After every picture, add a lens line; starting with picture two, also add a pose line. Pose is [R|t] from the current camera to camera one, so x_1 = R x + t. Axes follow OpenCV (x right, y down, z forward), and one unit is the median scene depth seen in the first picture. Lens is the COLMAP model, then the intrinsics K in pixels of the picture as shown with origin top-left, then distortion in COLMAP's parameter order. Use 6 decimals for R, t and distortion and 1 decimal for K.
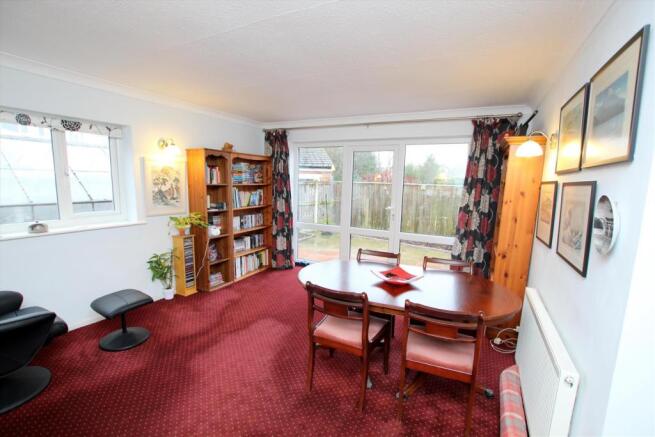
lens RADIAL K [[302.1, 0, 329.2], [0, 302.1, 217.9], [0, 0, 1]] dist [-0.000993, -0.000054]
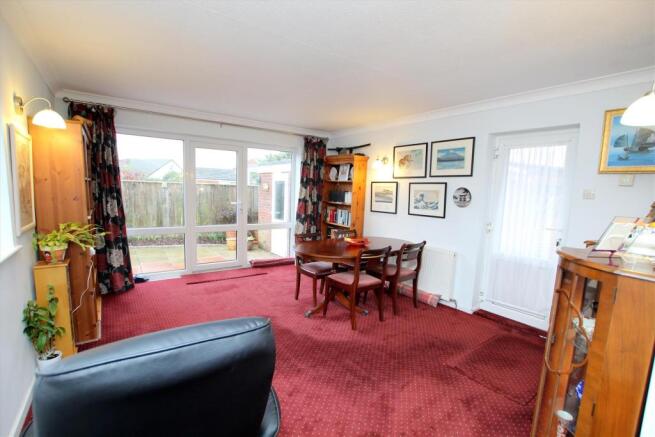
lens RADIAL K [[302.1, 0, 326.5], [0, 302.1, 221.5], [0, 0, 1]] dist [-0.000993, -0.000054]
pose [[0.482292, -0.104762, 0.869724, -0.750824], [0.087482, 0.993620, 0.071174, -0.021266], [-0.871632, 0.041759, 0.488379, 0.228447]]
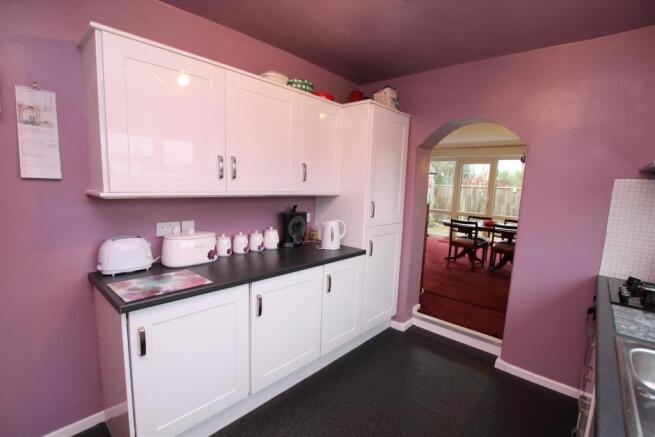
lens RADIAL K [[302.1, 0, 333.0], [0, 302.1, 221.8], [0, 0, 1]] dist [-0.000993, -0.000054]
pose [[0.964428, 0.029917, -0.262647, -0.171993], [-0.032476, 0.999458, -0.005407, 0.143710], [0.262343, 0.013745, 0.964877, -0.902657]]
